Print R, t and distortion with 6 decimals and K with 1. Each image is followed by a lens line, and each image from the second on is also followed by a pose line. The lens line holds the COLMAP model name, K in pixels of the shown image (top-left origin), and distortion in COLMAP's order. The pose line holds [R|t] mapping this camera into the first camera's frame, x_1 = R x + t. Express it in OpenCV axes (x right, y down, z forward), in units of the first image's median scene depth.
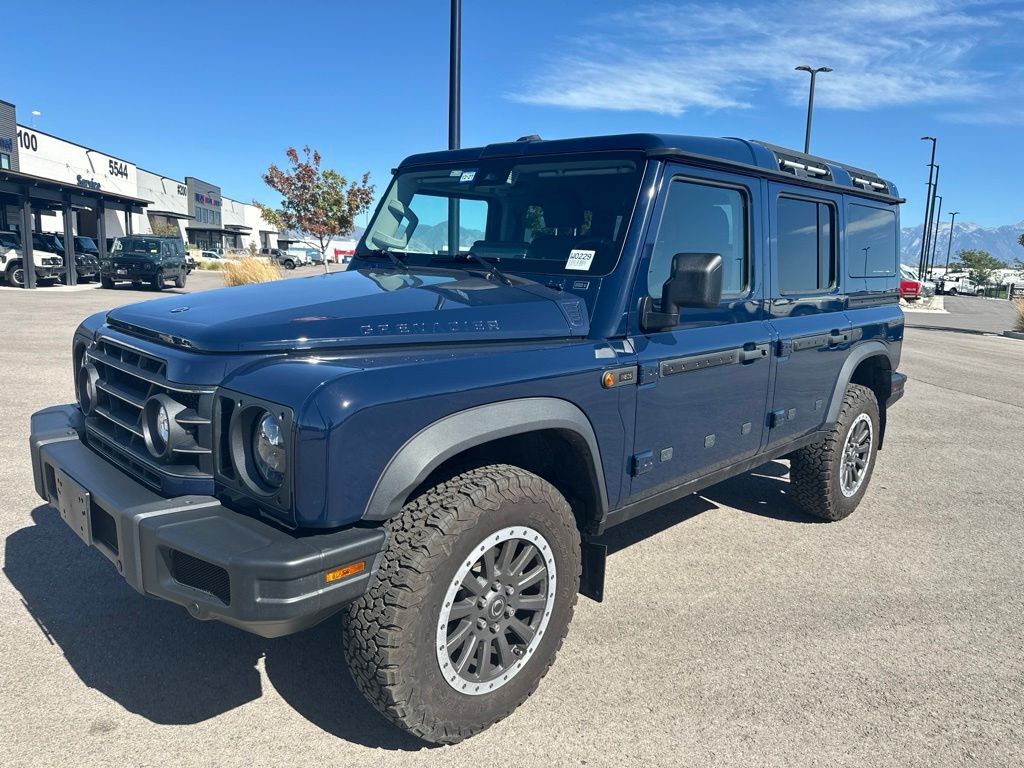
lens RADIAL K [[731.8, 0, 507.3], [0, 731.8, 378.3], [0, 0, 1]] dist [-0.002010, -0.028607]
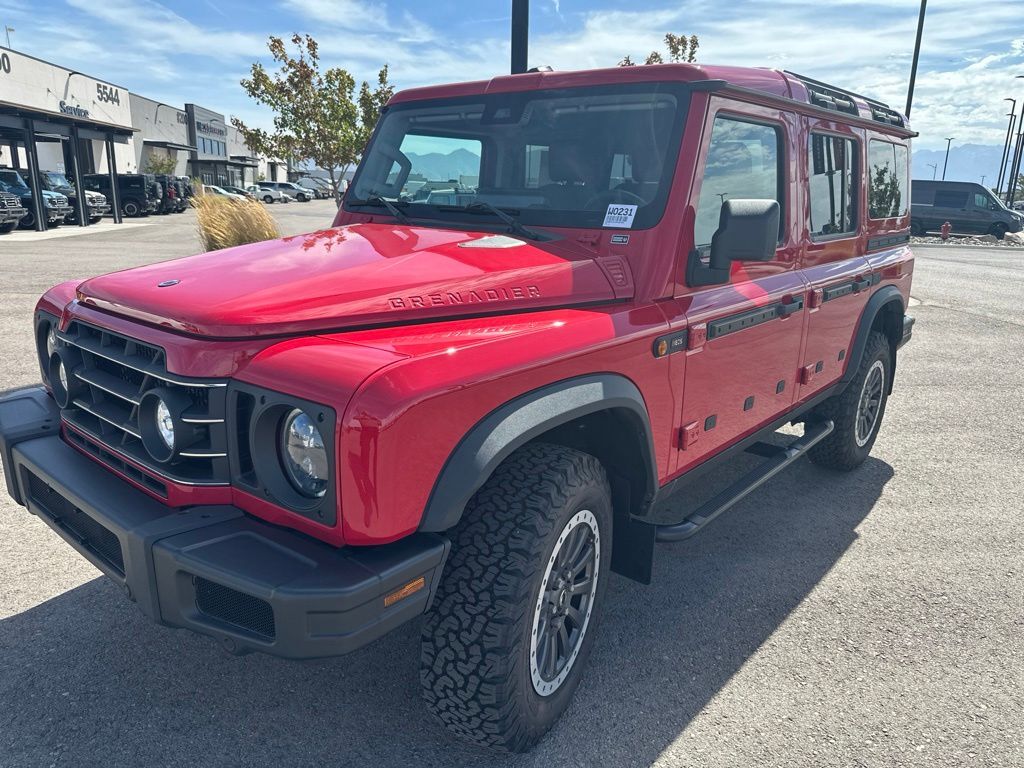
lens RADIAL K [[731.8, 0, 510.6], [0, 731.8, 388.8], [0, 0, 1]] dist [-0.002010, -0.028607]
pose [[0.997738, -0.034788, 0.057525, -0.101675], [0.029165, 0.994968, 0.095854, -0.039814], [-0.060570, -0.093959, 0.993732, 0.119457]]
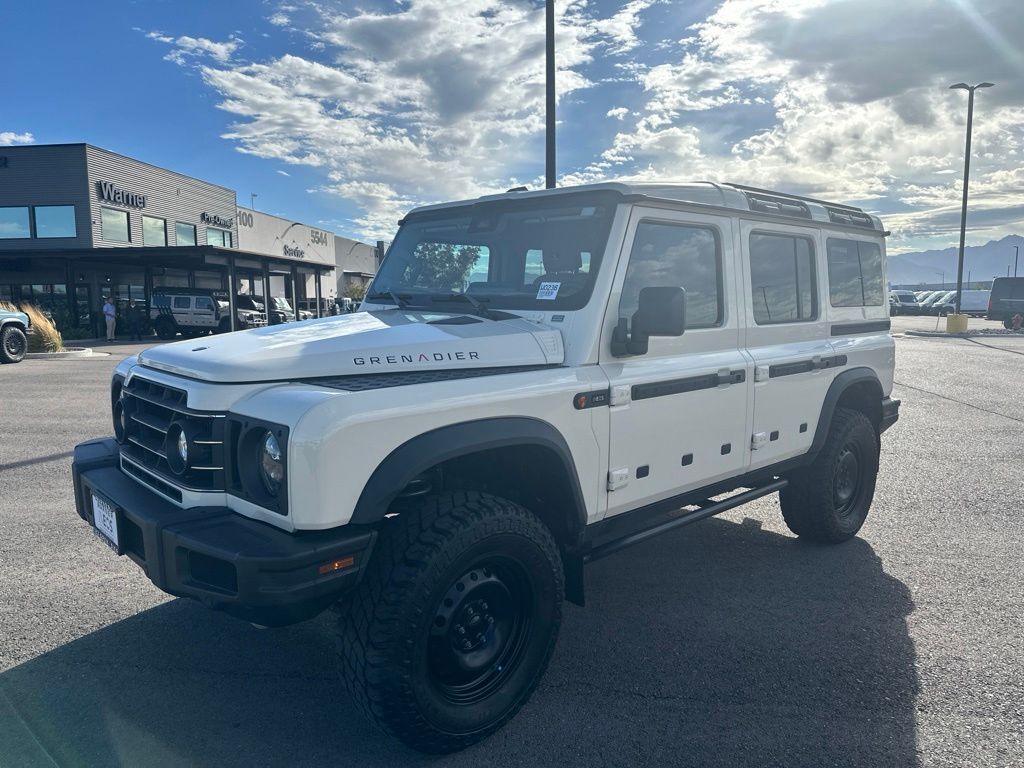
lens RADIAL K [[731.8, 0, 514.9], [0, 731.8, 392.6], [0, 0, 1]] dist [-0.002010, -0.028607]
pose [[0.998923, -0.025387, -0.038833, 0.086112], [0.023753, 0.998836, -0.041975, 0.033157], [0.039854, 0.041007, 0.998364, -0.117747]]
